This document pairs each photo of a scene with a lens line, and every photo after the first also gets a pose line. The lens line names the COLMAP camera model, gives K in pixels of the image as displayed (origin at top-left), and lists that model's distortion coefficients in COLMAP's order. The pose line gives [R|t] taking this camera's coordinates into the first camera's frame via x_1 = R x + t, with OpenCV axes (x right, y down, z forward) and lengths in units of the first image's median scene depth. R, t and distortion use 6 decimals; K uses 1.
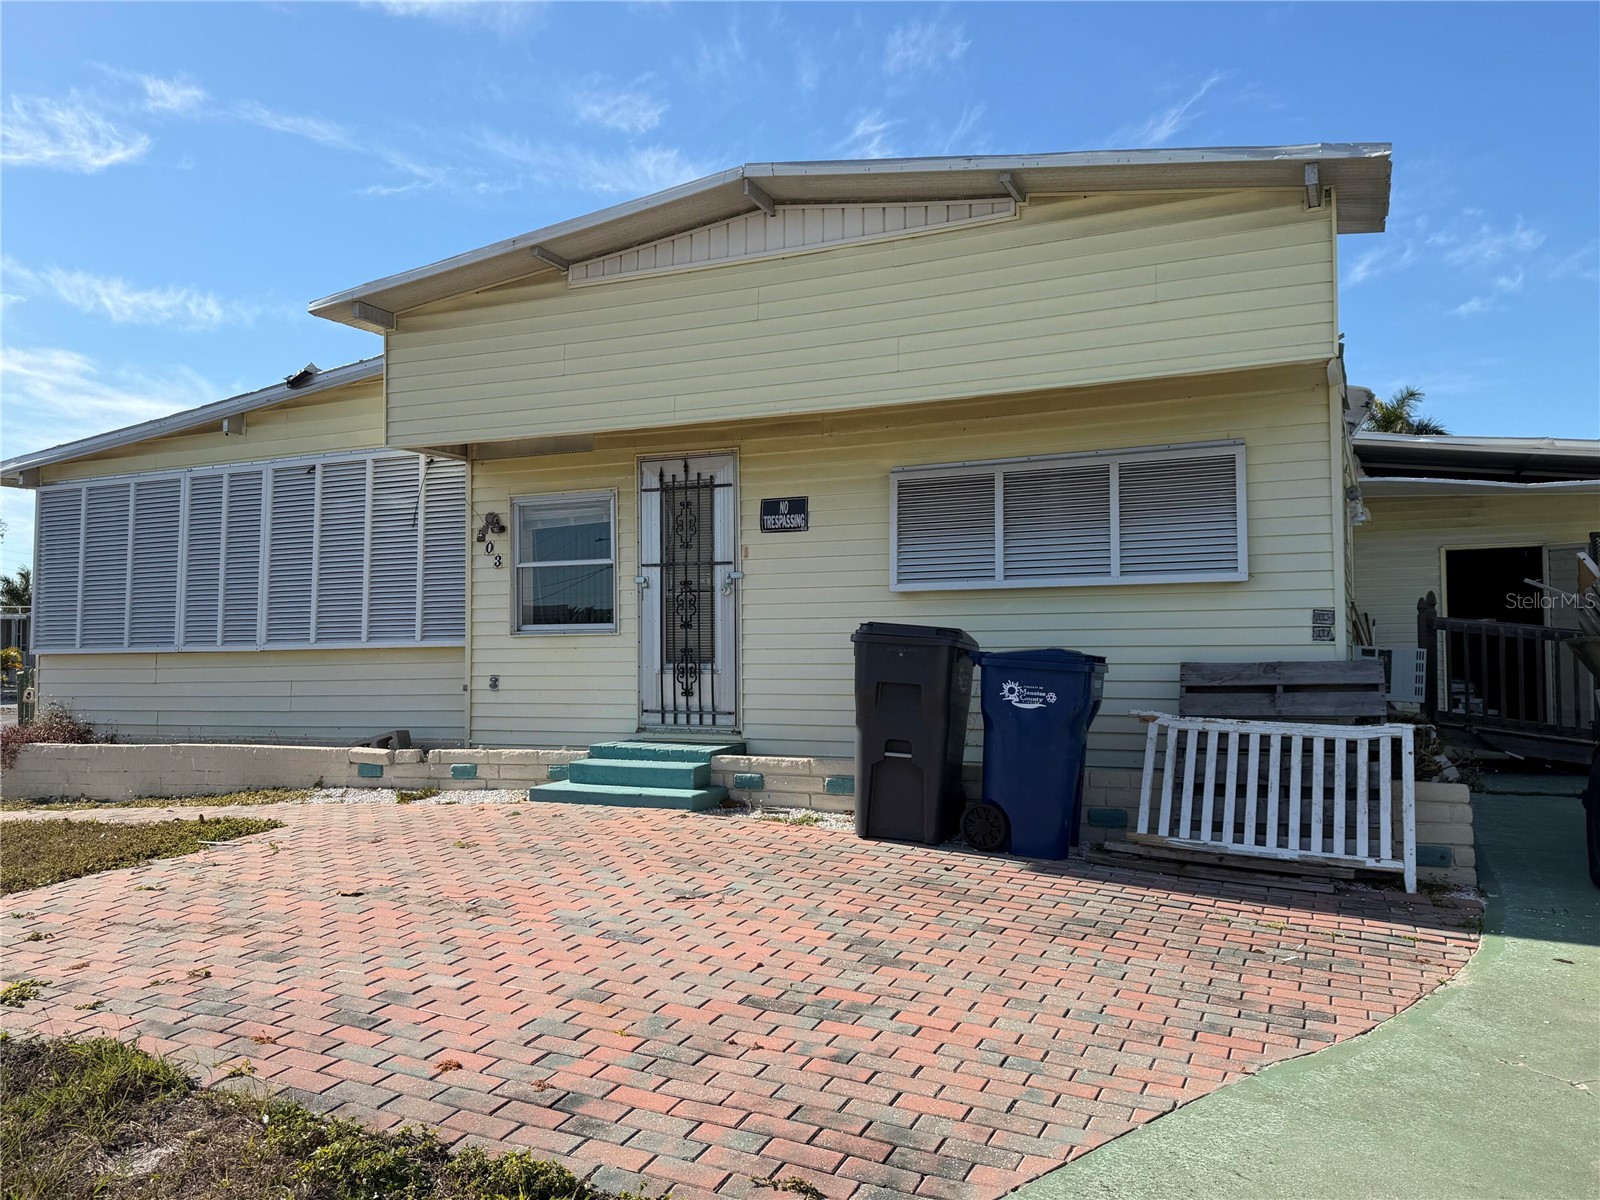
lens RADIAL K [[1234.1, 0, 800.0], [0, 1234.1, 600.0], [0, 0, 1]] dist [0.053321, -0.007815]
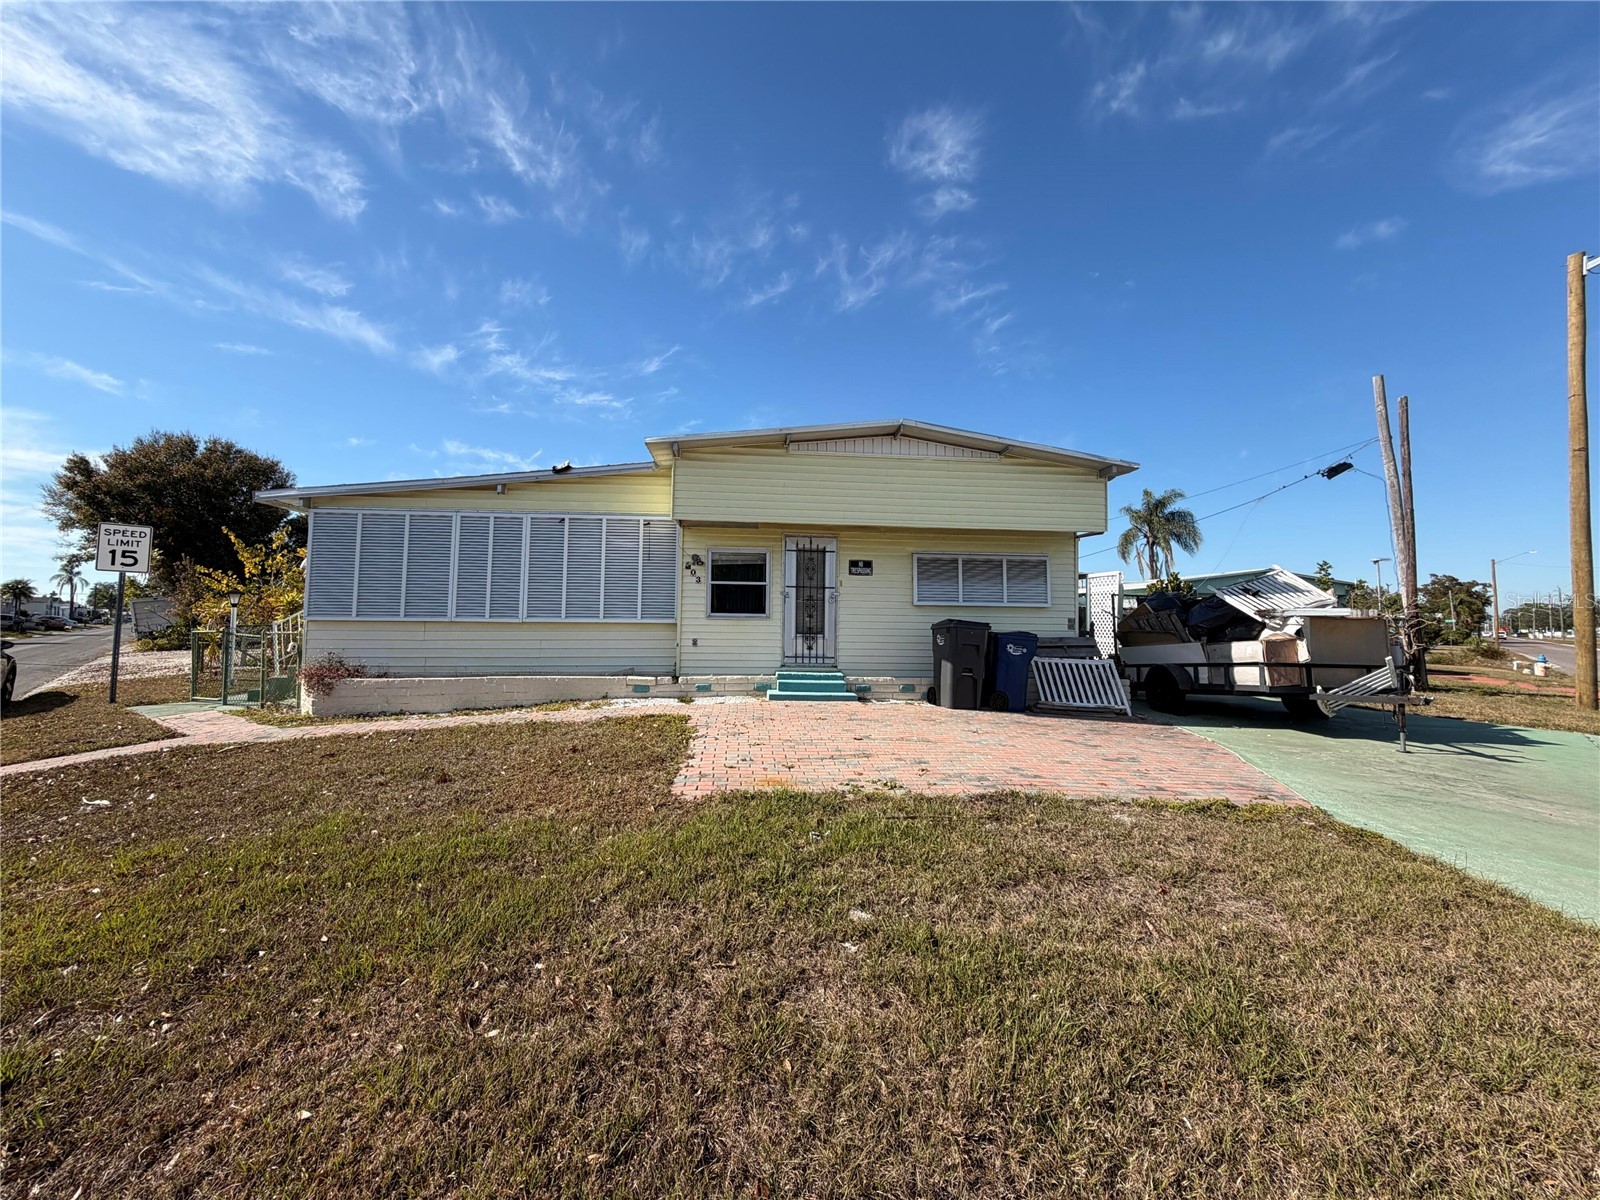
lens RADIAL K [[641.2, 0, 796.5], [0, 641.2, 582.4], [0, 0, 1]] dist [-0.000073, 0.000143]
pose [[0.864261, 0.055447, 0.499978, -0.654071], [-0.039734, 0.998326, -0.042030, 0.009832], [-0.501471, 0.016458, 0.865018, 0.056780]]
